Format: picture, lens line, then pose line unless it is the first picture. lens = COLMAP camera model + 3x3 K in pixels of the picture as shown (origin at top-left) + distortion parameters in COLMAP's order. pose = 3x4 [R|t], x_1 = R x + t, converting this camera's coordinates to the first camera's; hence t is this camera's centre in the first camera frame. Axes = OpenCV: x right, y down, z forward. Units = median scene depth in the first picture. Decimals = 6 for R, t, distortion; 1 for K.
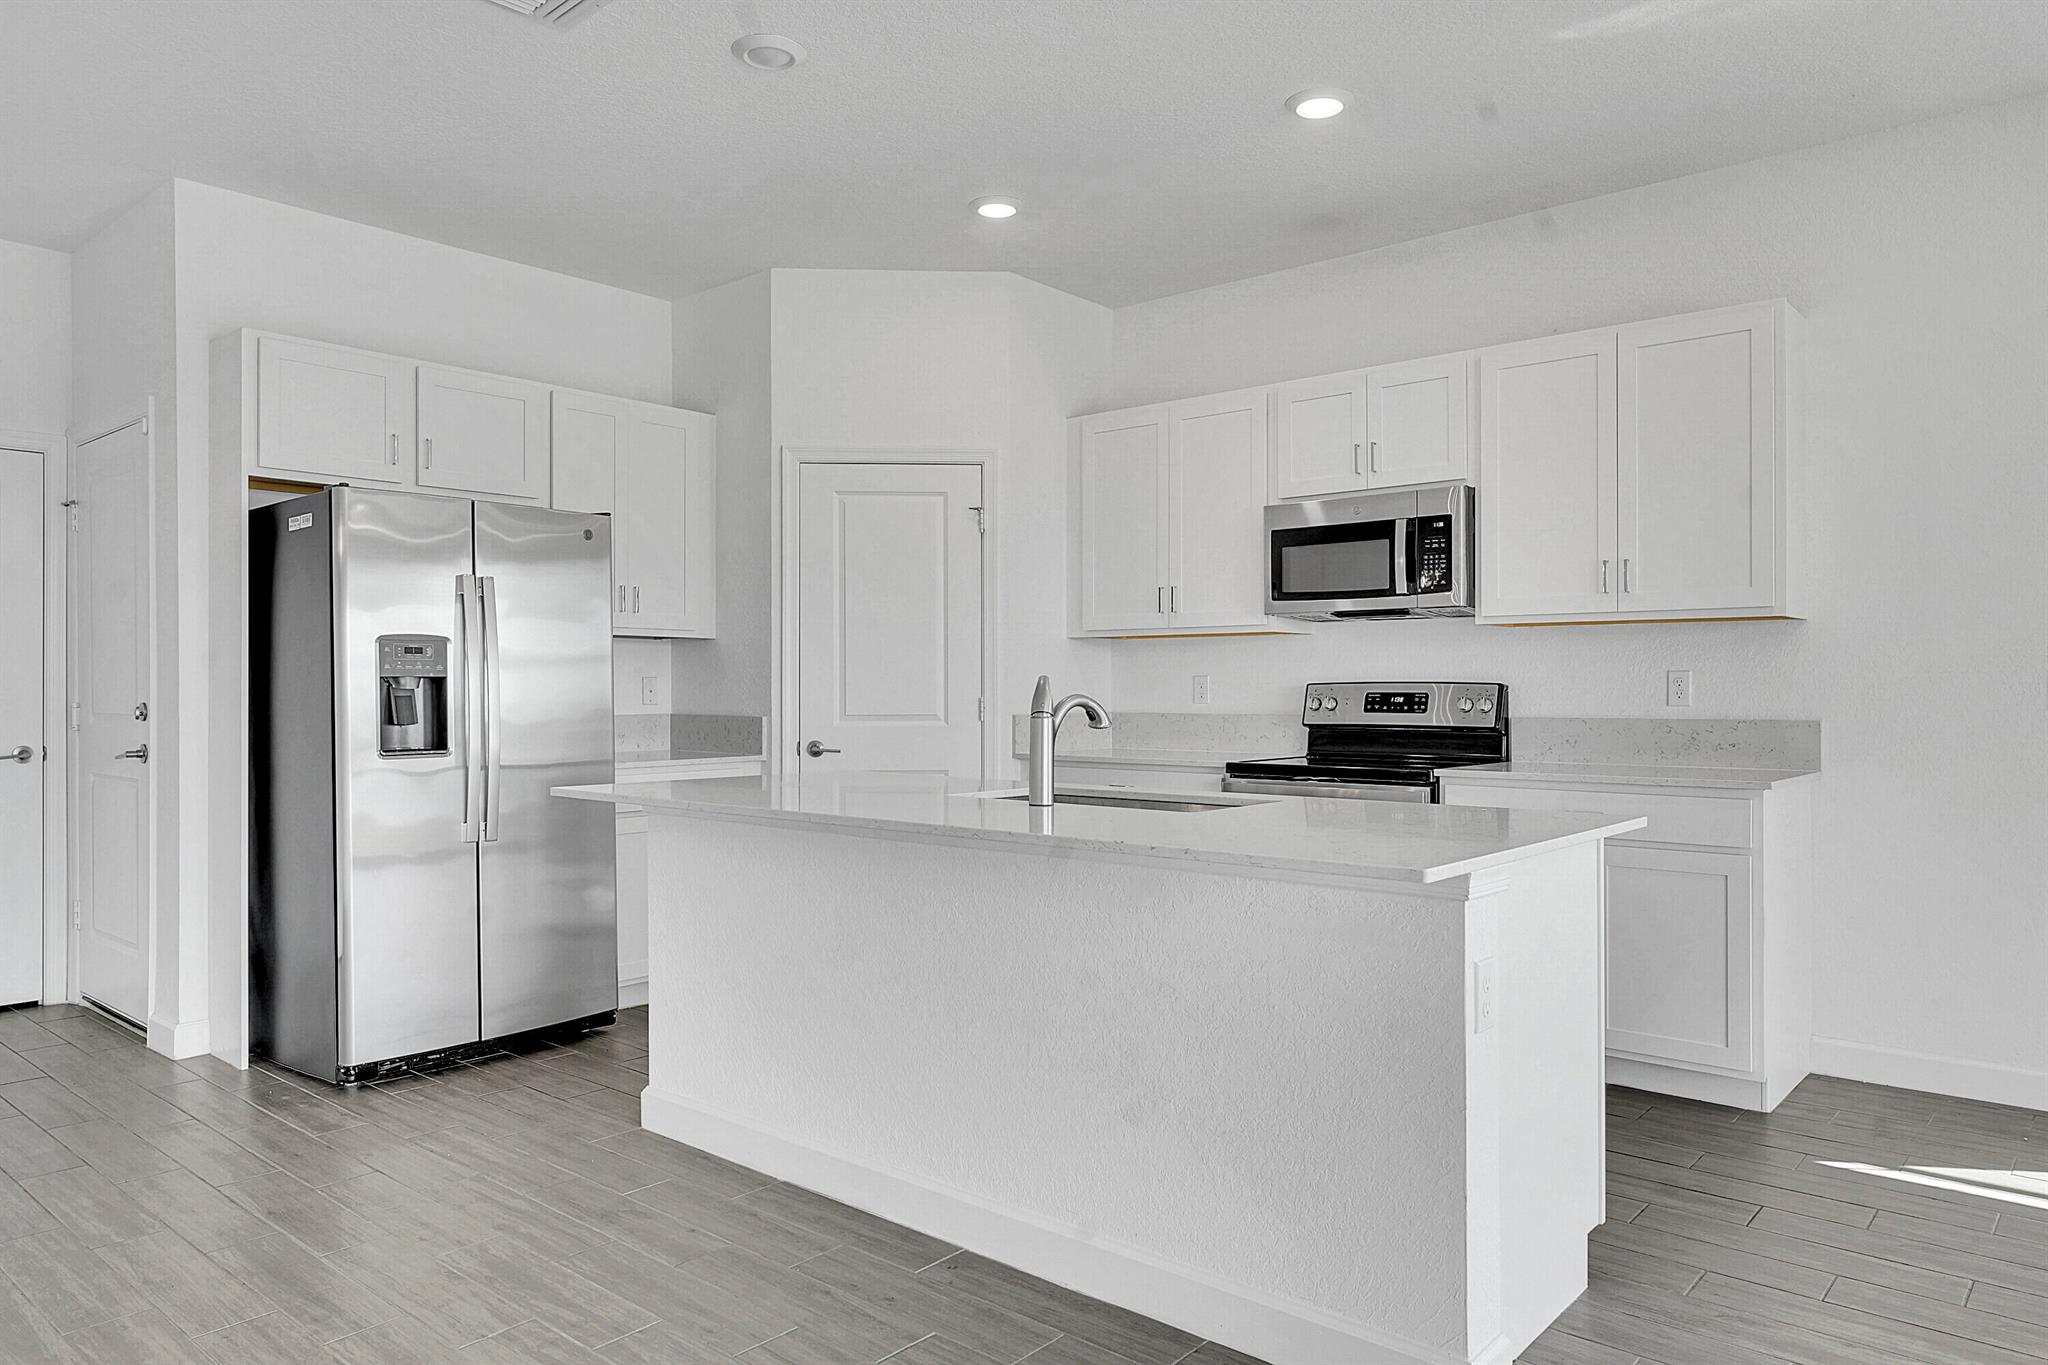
lens RADIAL K [[1331.4, 0, 1022.5], [0, 1331.4, 702.2], [0, 0, 1]] dist [0.005414, 0.001806]
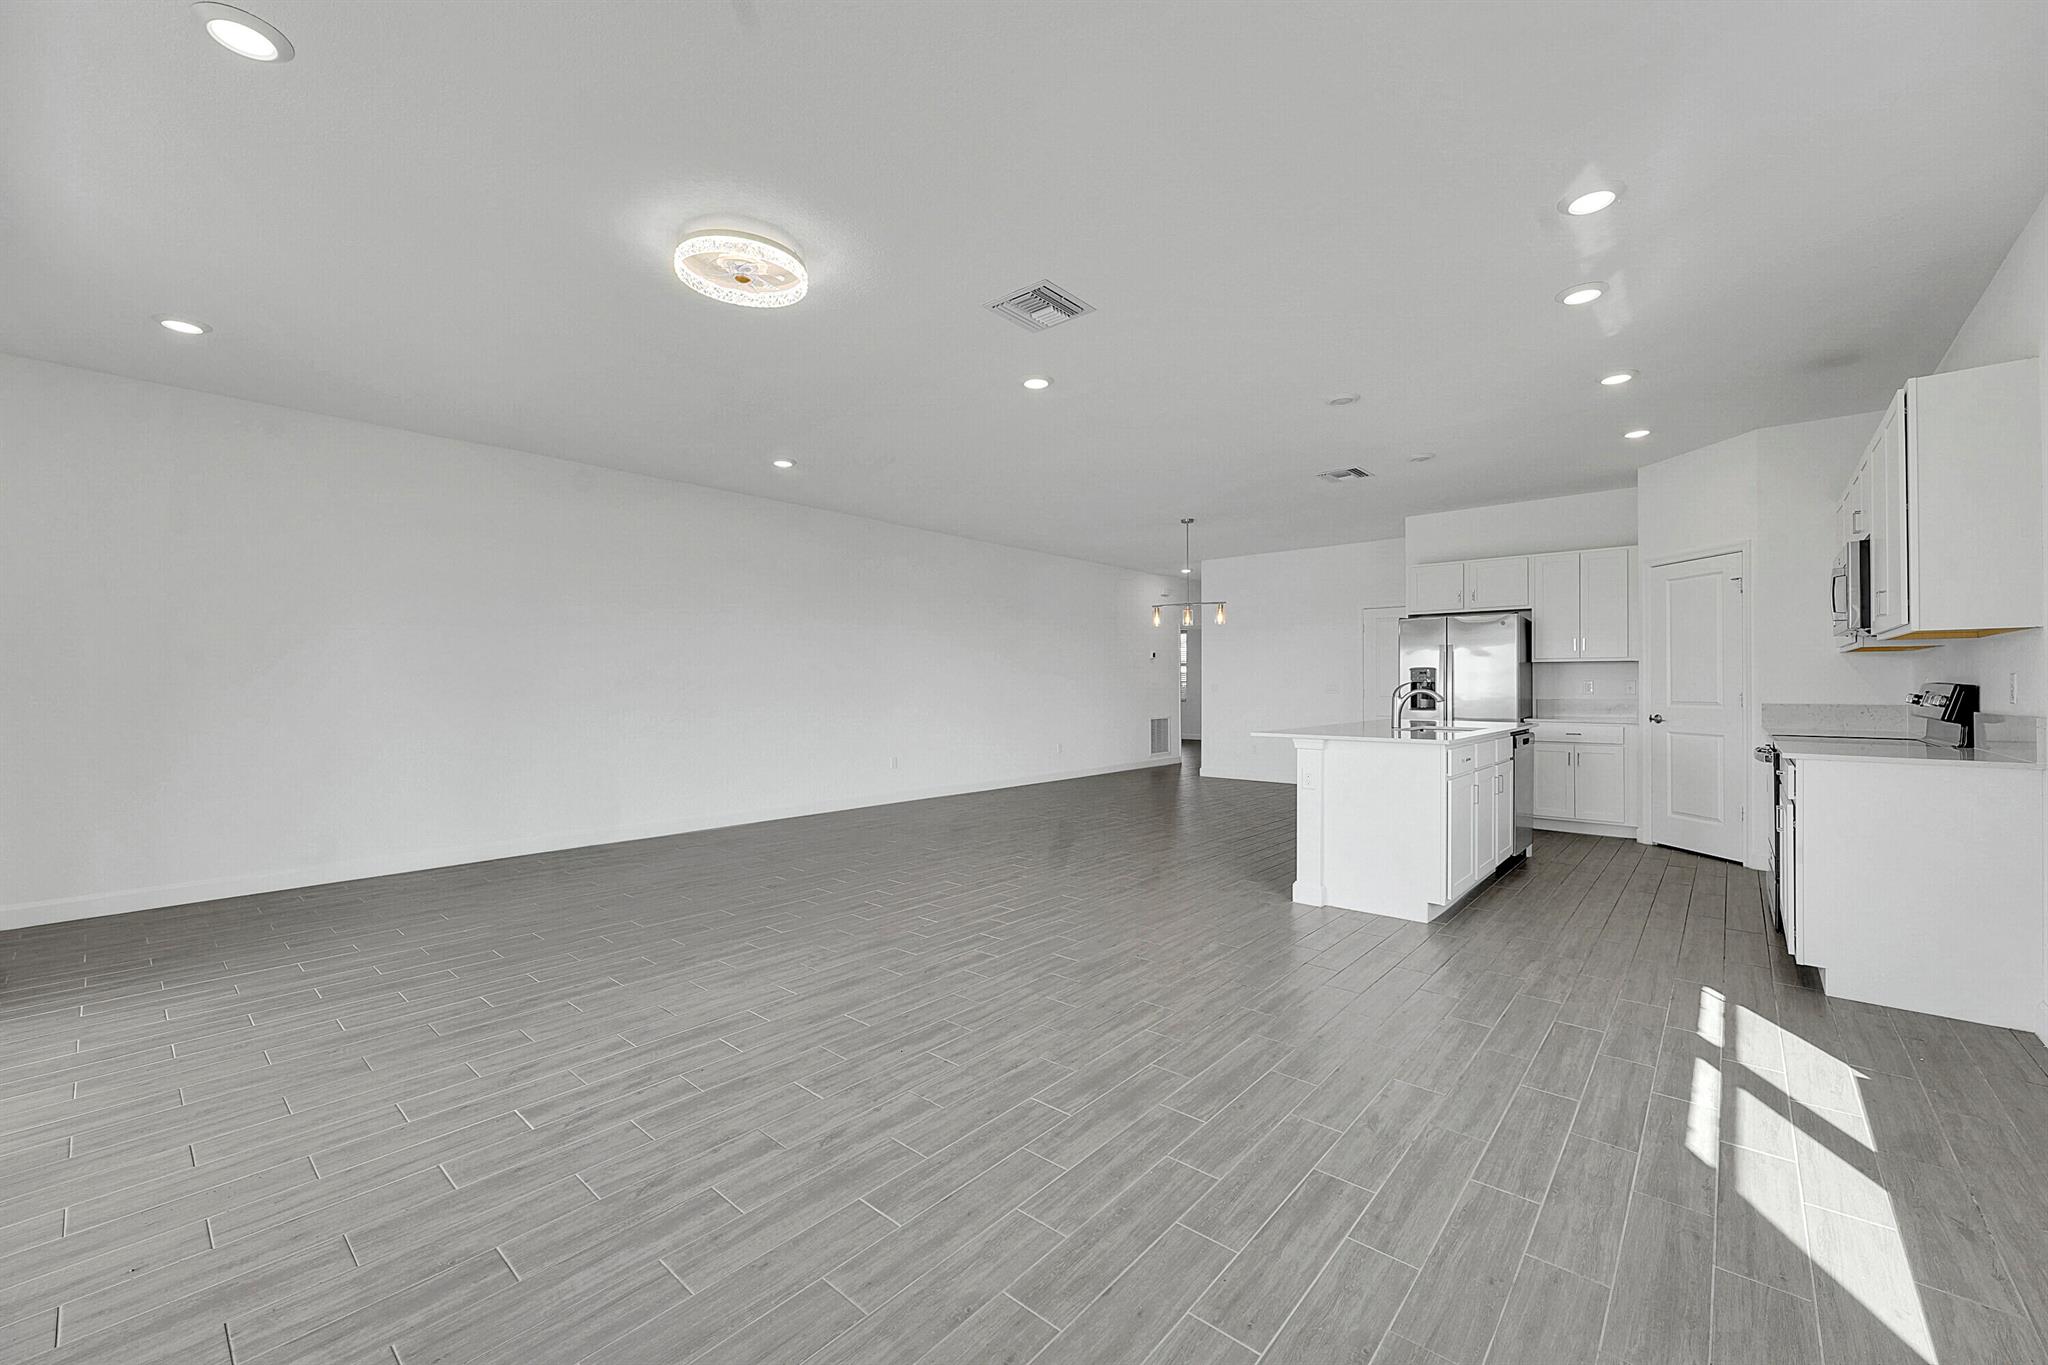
lens RADIAL K [[814.1, 0, 1031.3], [0, 814.1, 686.0], [0, 0, 1]] dist [-0.002356, 0.000154]
pose [[0.015313, 0.001709, -0.999881, 1.131380], [-0.009823, 0.999951, 0.001559, -0.004944], [0.999834, 0.009798, 0.015329, 0.119483]]
